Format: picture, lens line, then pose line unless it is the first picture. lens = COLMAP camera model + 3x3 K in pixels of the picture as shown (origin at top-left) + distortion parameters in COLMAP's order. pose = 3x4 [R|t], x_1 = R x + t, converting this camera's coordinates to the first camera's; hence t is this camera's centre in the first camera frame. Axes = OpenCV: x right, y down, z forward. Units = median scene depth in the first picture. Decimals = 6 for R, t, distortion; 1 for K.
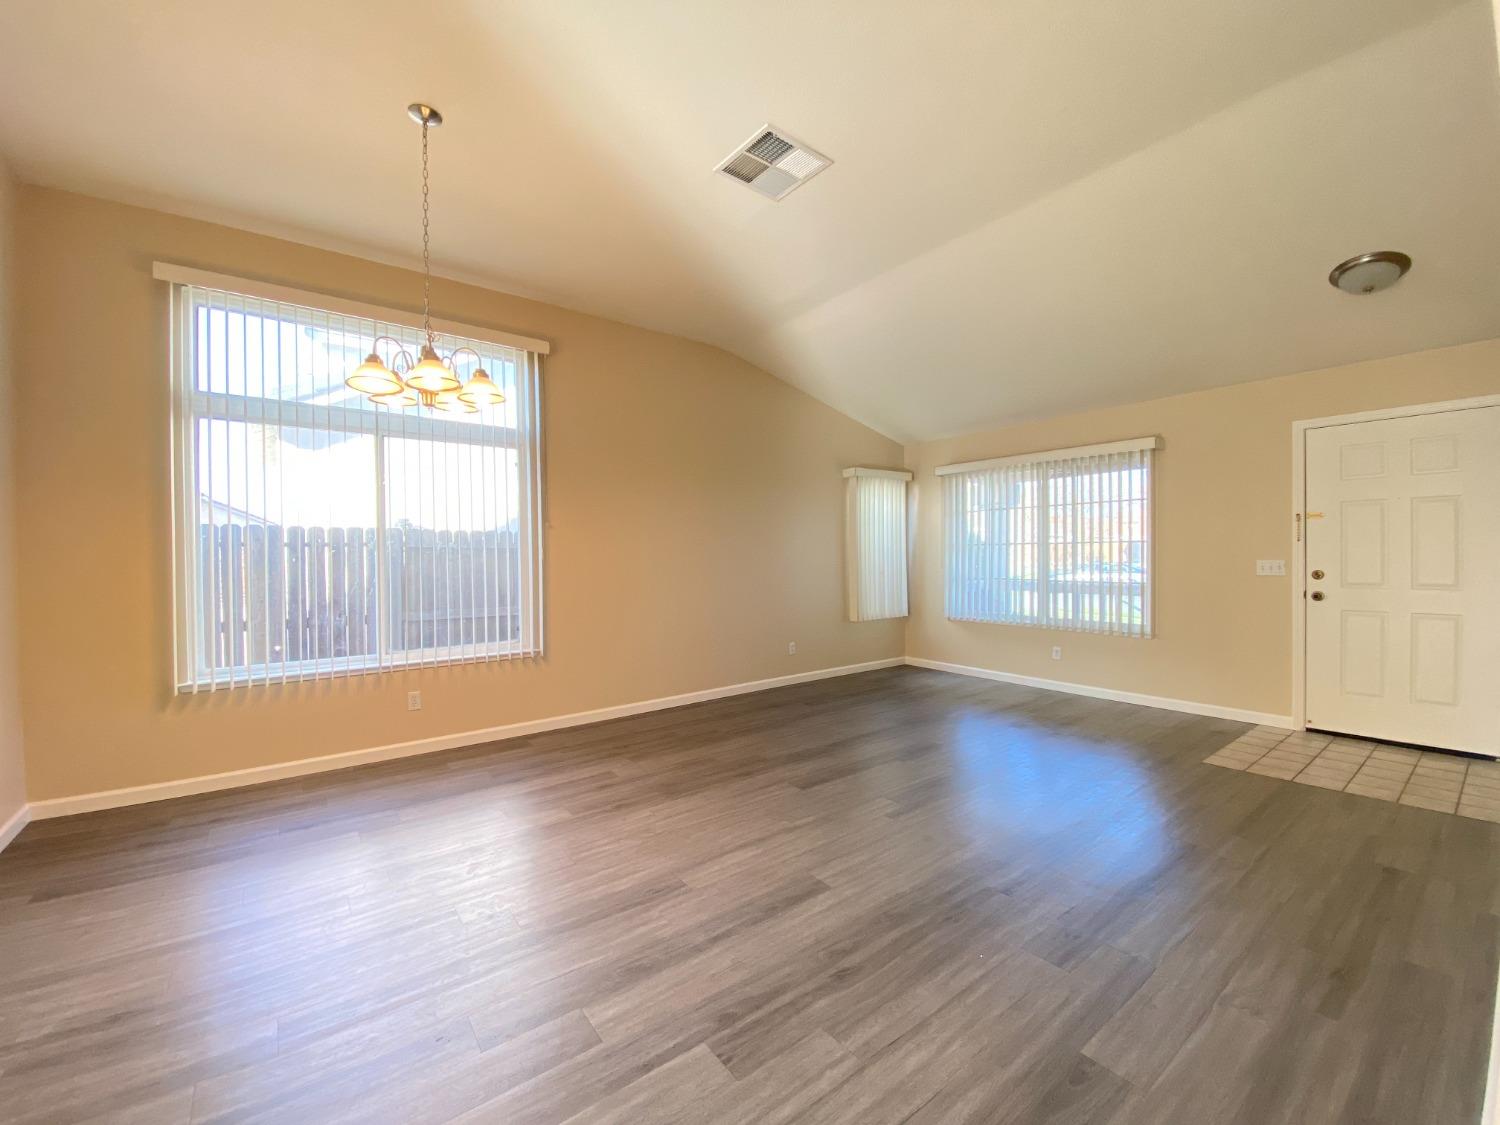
lens RADIAL K [[601.9, 0, 750.0], [0, 601.9, 562.5], [0, 0, 1]] dist [0.039508, -0.019885]
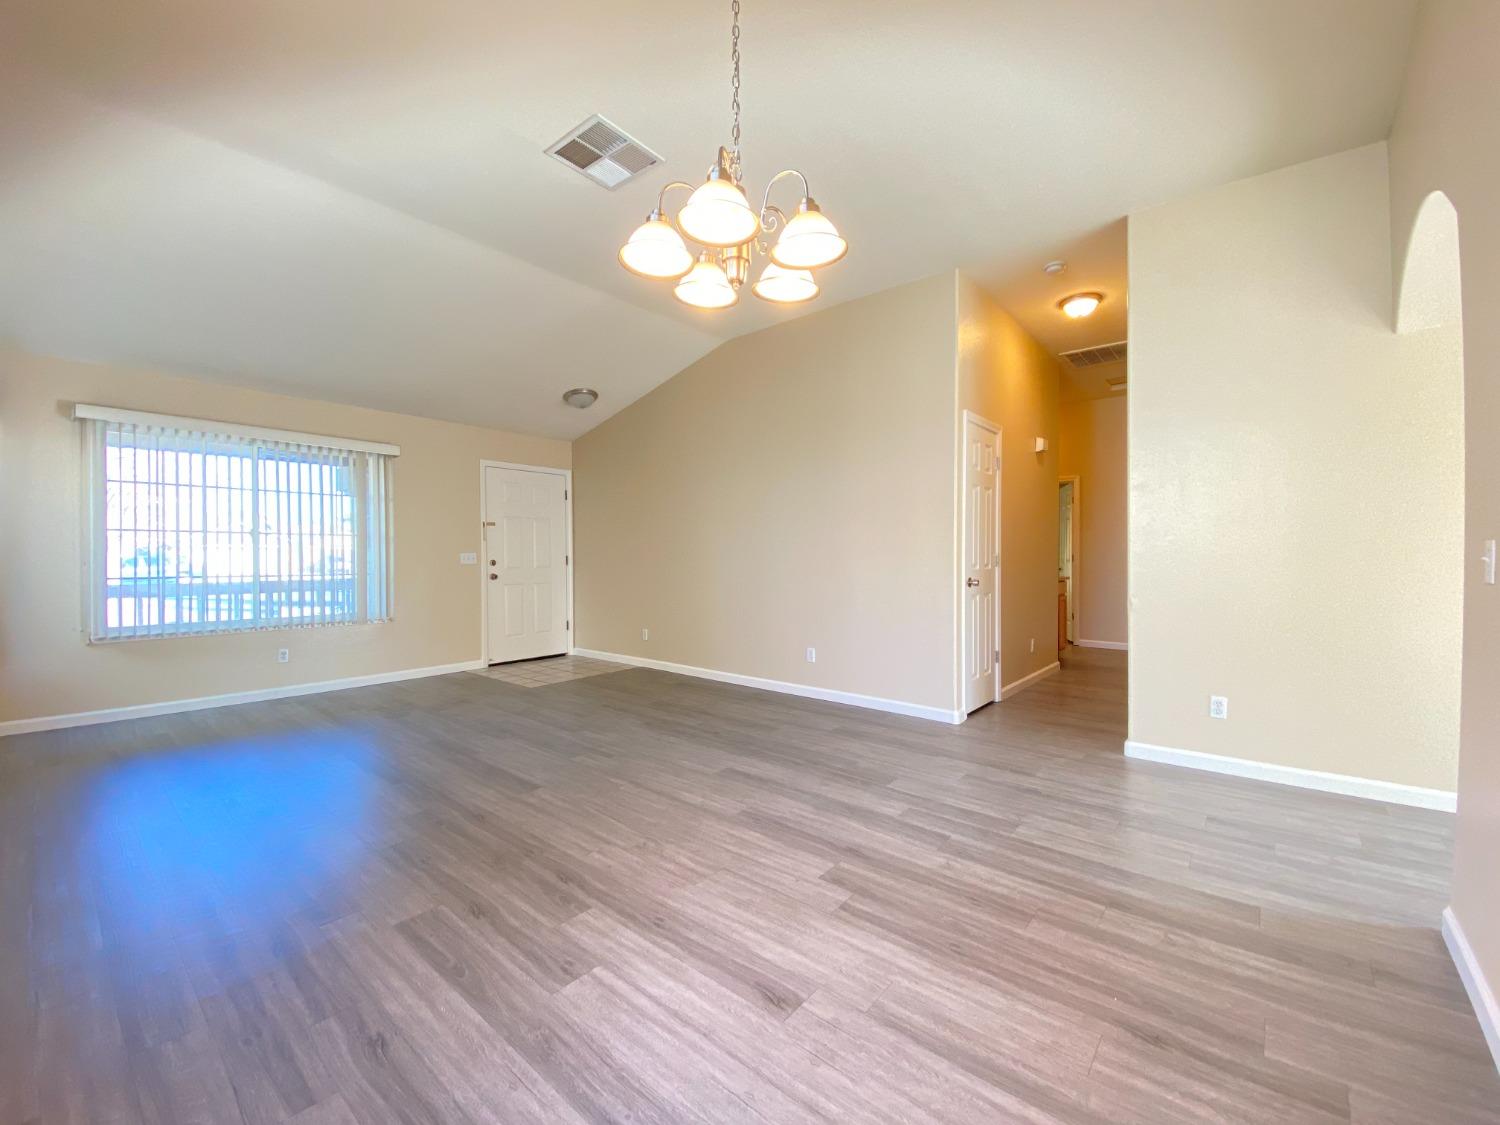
lens RADIAL K [[601.9, 0, 750.0], [0, 601.9, 562.5], [0, 0, 1]] dist [0.039508, -0.019885]
pose [[-0.209355, -0.000452, 0.977840, -0.942113], [0.018143, 0.999826, 0.004347, 0.032014], [-0.977671, 0.018651, -0.209311, 0.916290]]
